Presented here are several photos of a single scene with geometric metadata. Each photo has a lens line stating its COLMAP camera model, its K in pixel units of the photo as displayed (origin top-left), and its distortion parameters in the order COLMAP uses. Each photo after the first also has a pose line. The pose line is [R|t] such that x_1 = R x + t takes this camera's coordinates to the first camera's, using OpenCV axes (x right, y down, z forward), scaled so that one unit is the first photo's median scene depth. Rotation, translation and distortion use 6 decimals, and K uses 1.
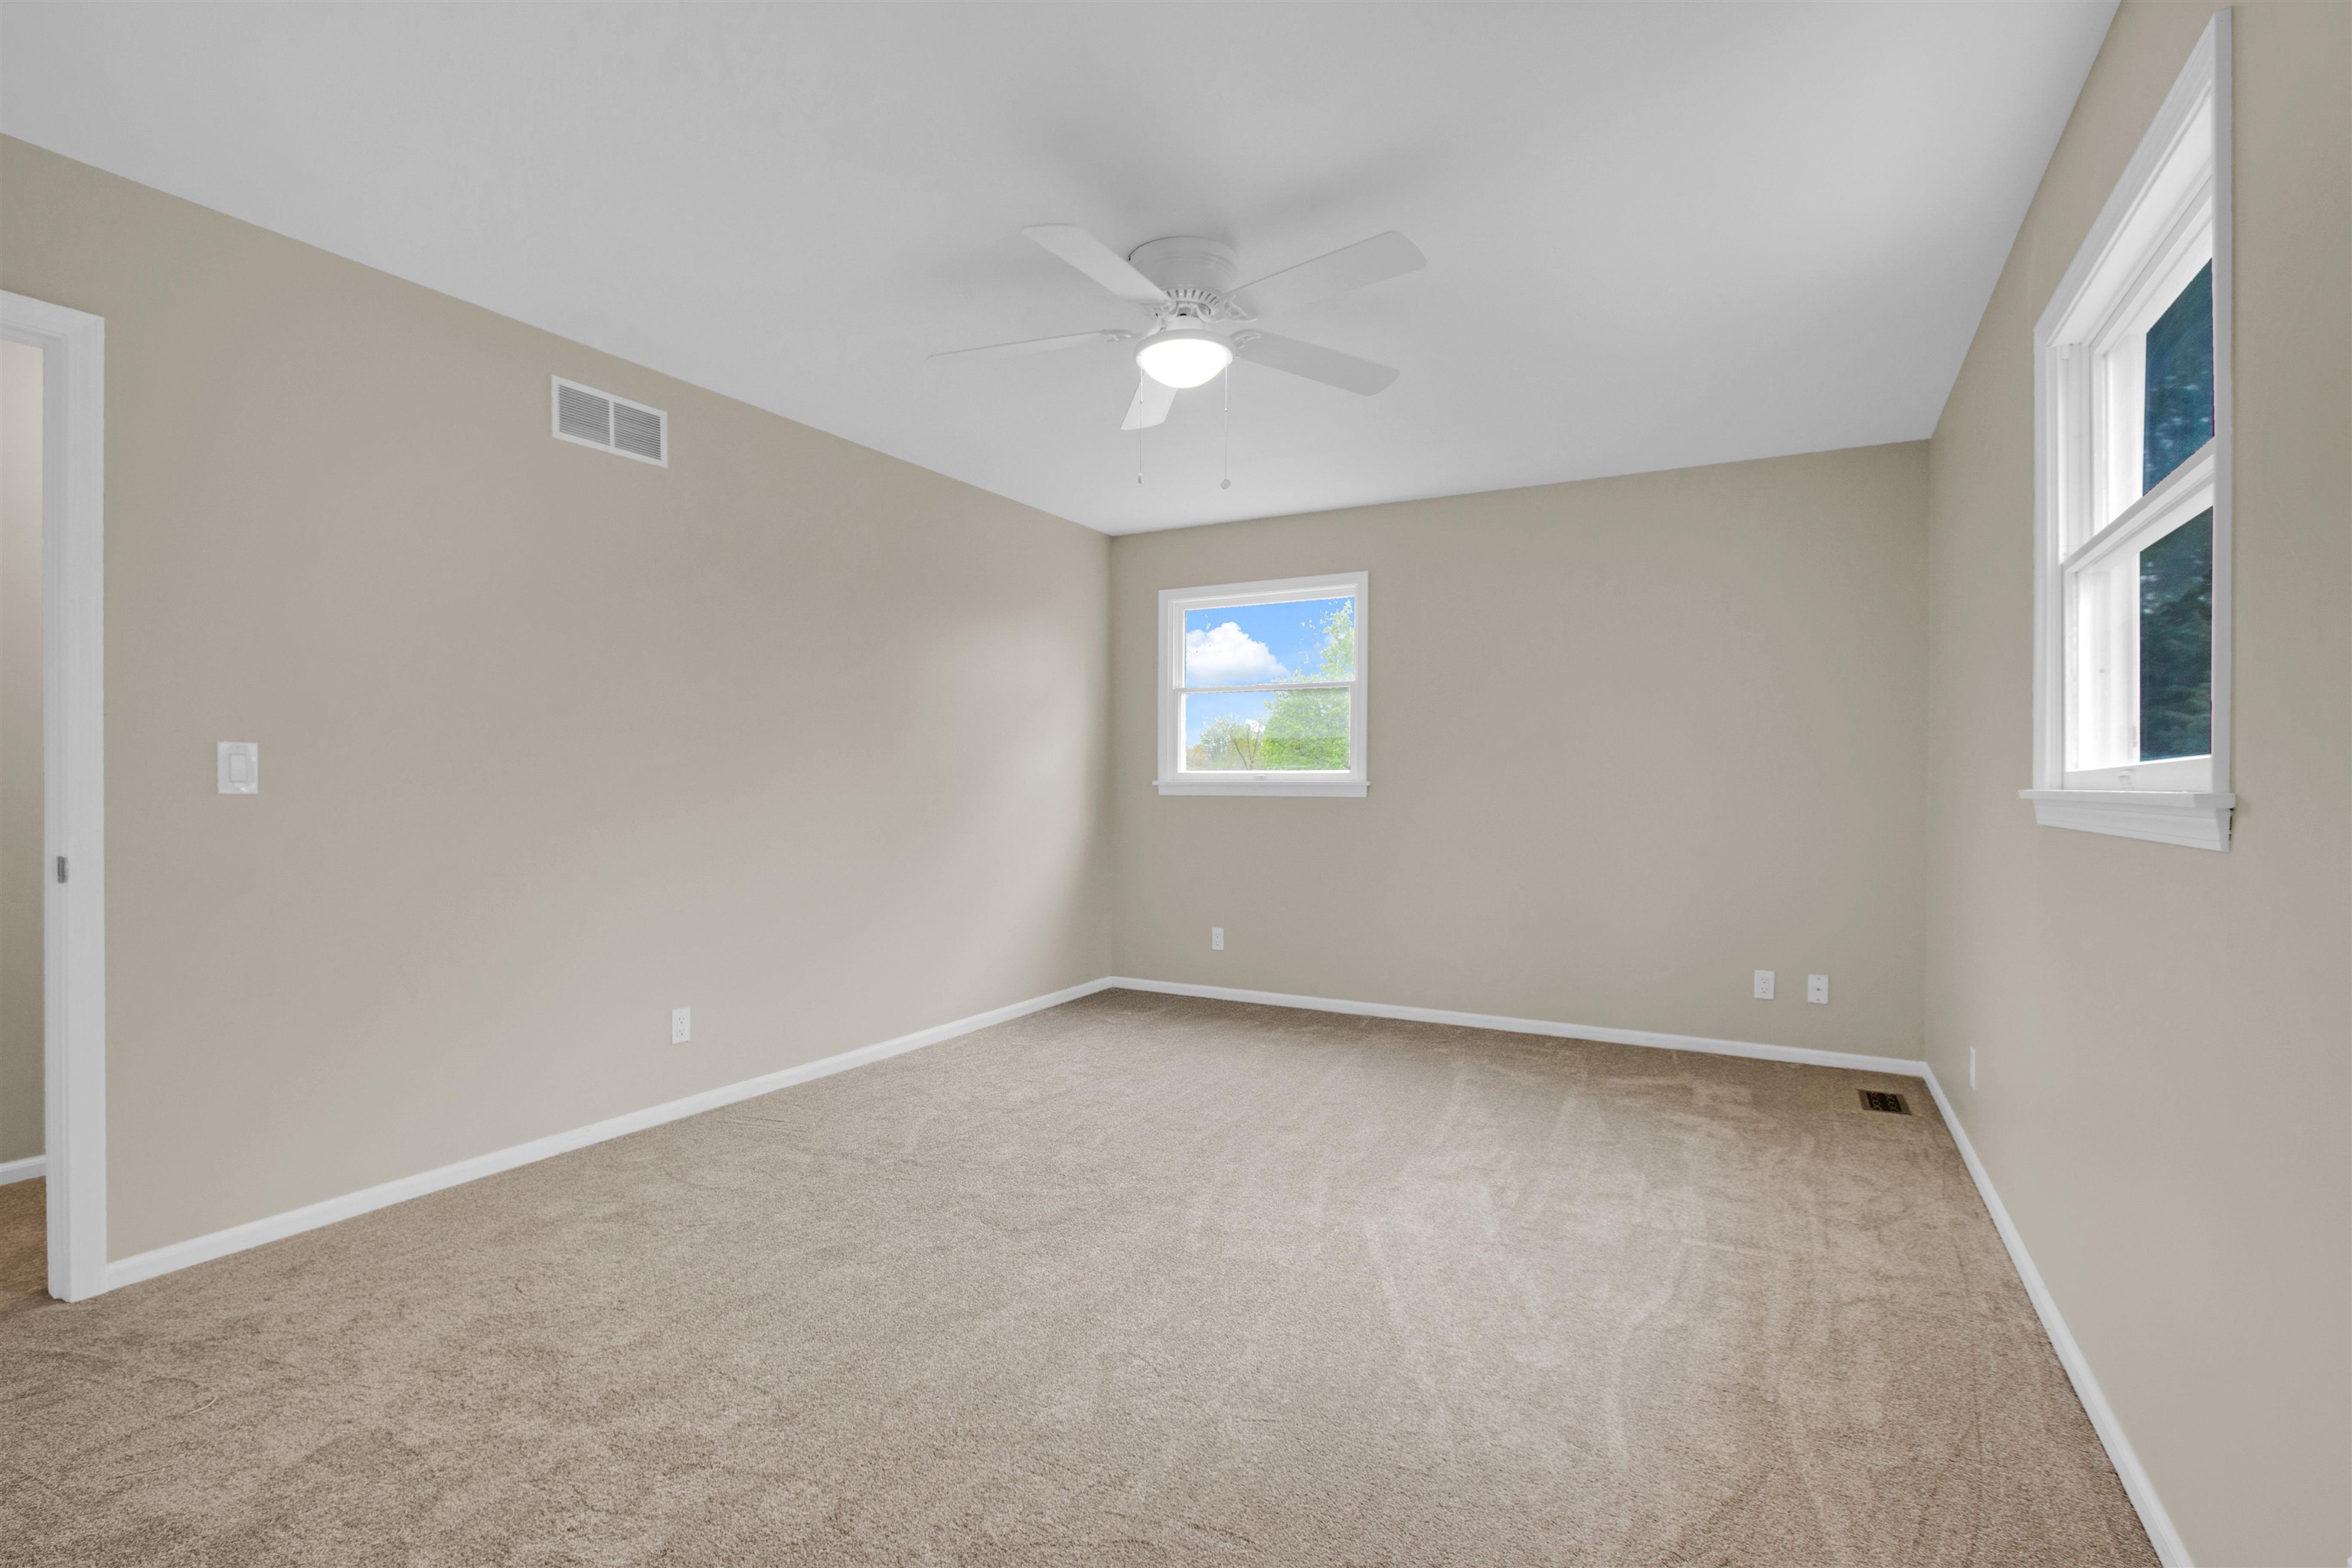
lens RADIAL K [[1086.9, 0, 1143.1], [0, 1086.9, 785.4], [0, 0, 1]] dist [-0.017643, 0.000464]
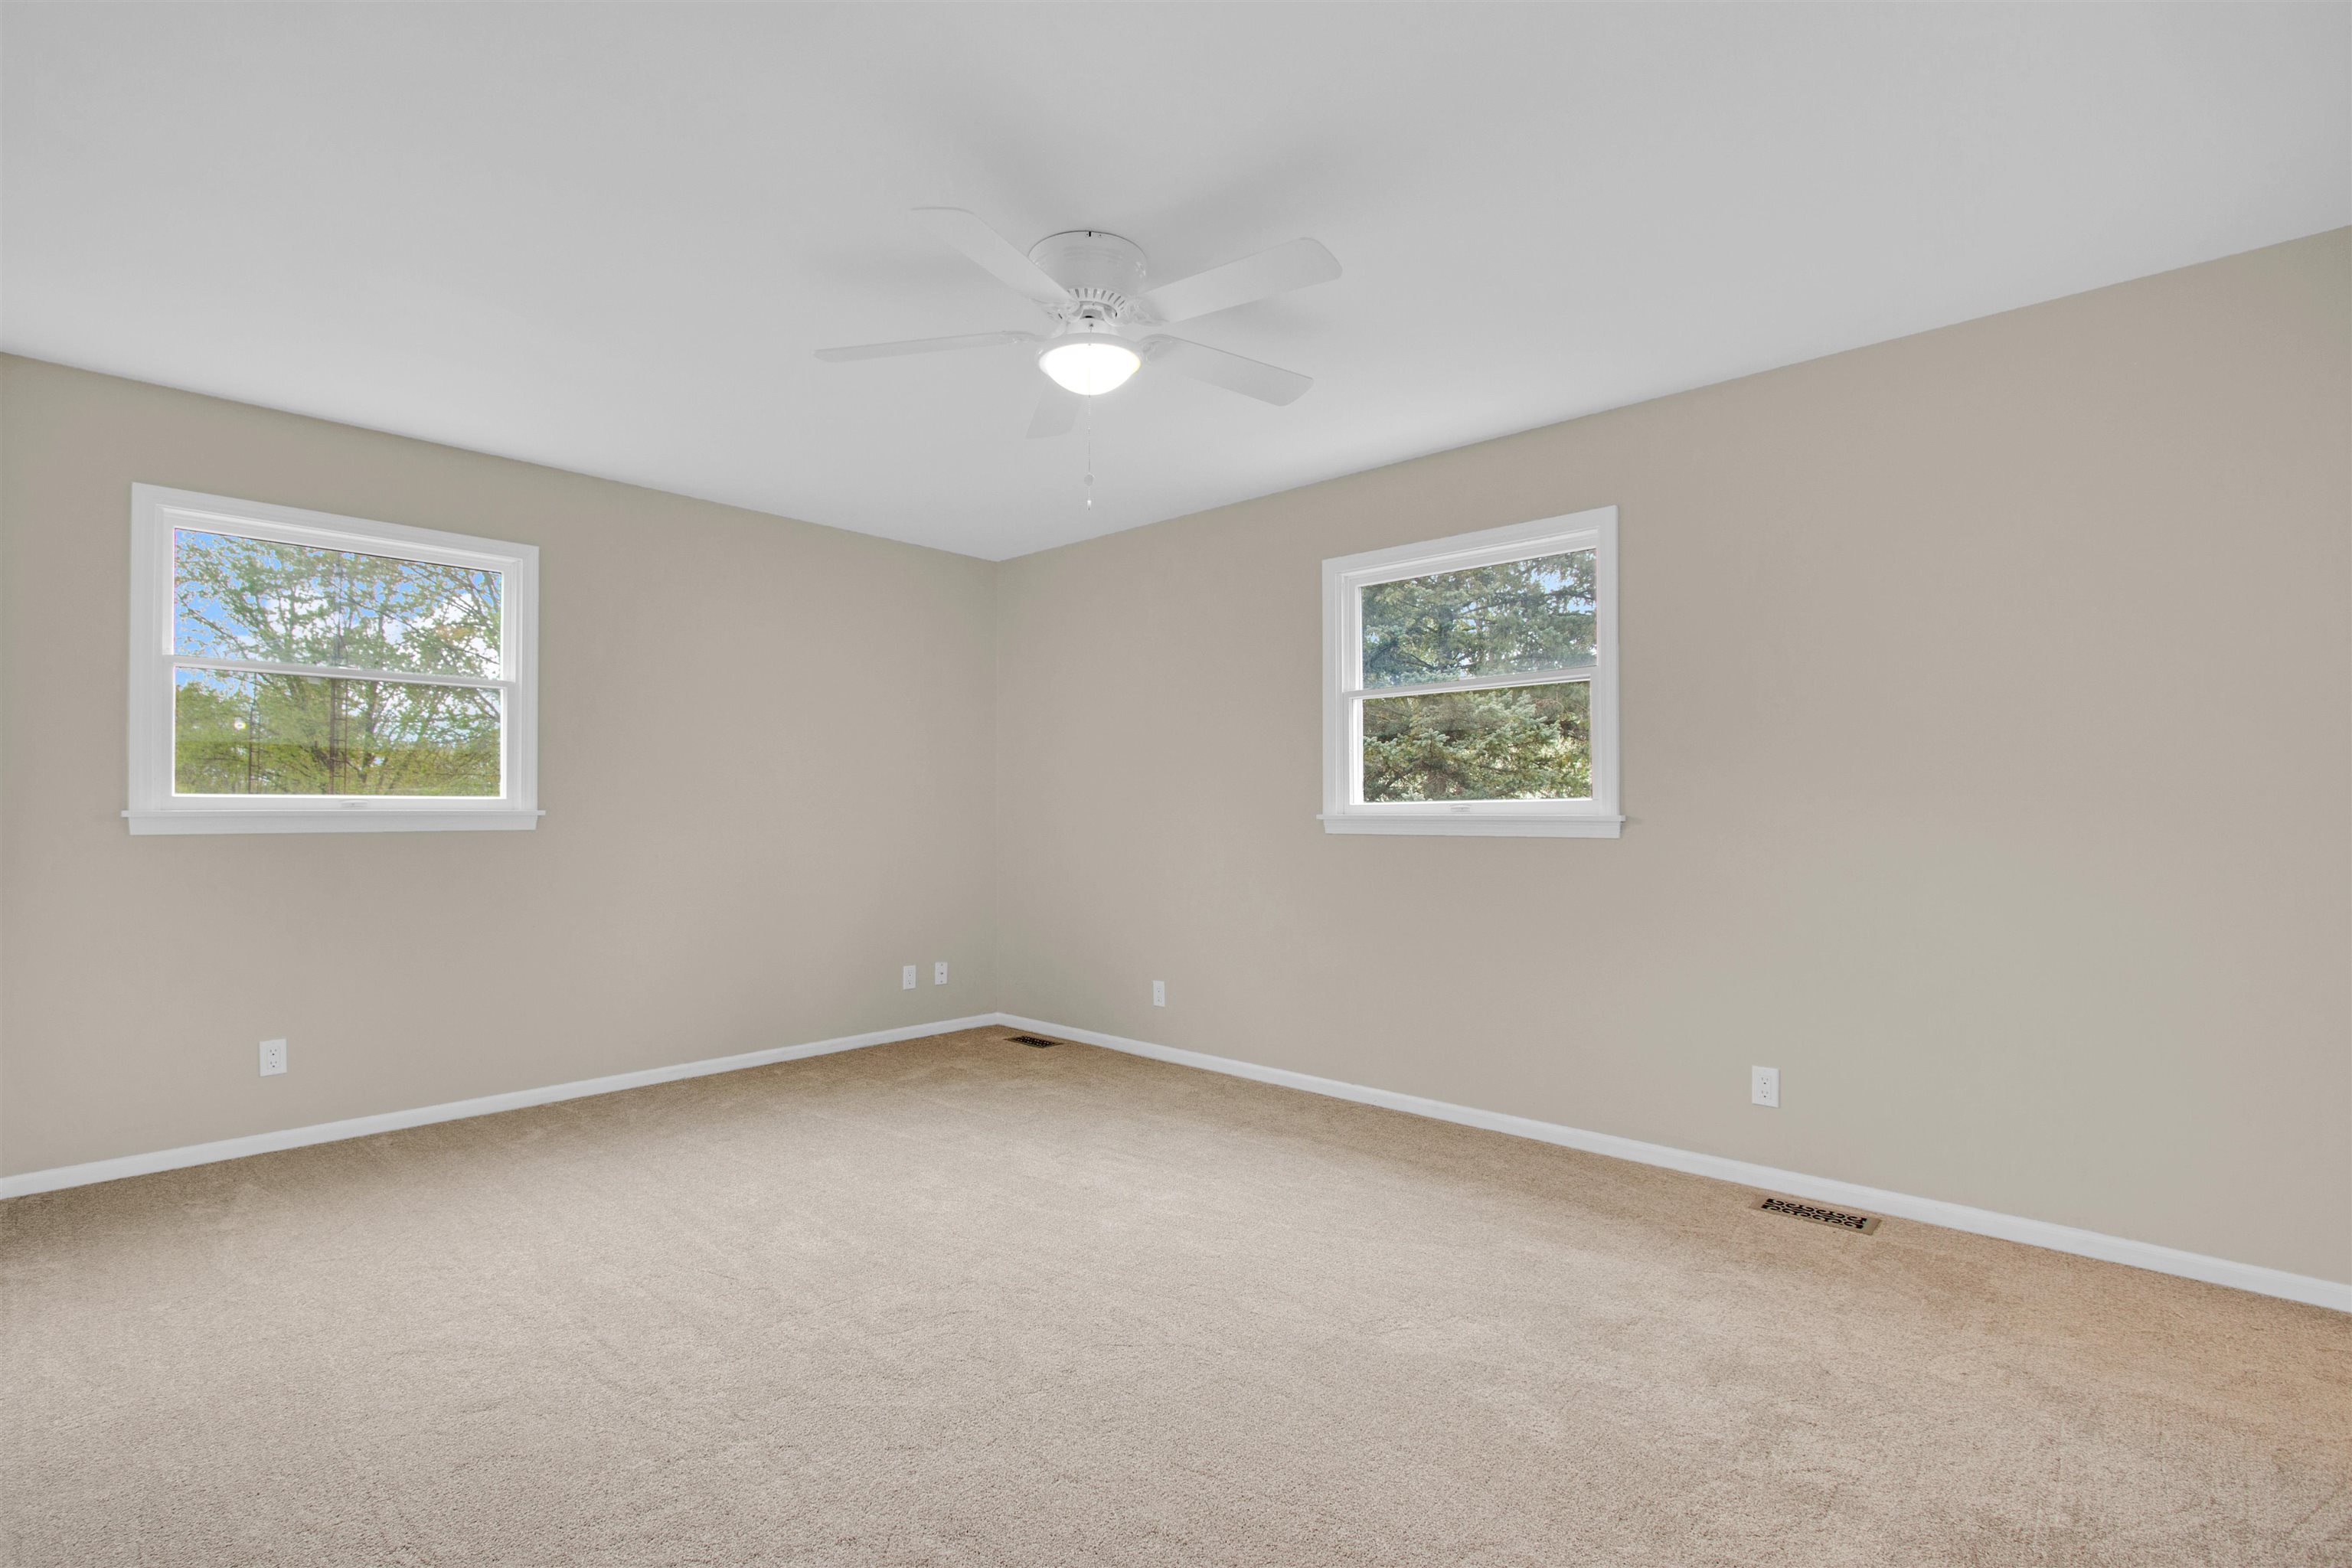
lens RADIAL K [[1086.9, 0, 1143.1], [0, 1086.9, 785.4], [0, 0, 1]] dist [-0.017643, 0.000464]
pose [[0.239991, 0.015917, 0.970645, -0.815433], [0.003663, 0.999844, -0.017301, -0.011651], [-0.970768, 0.007707, 0.239895, 0.682680]]
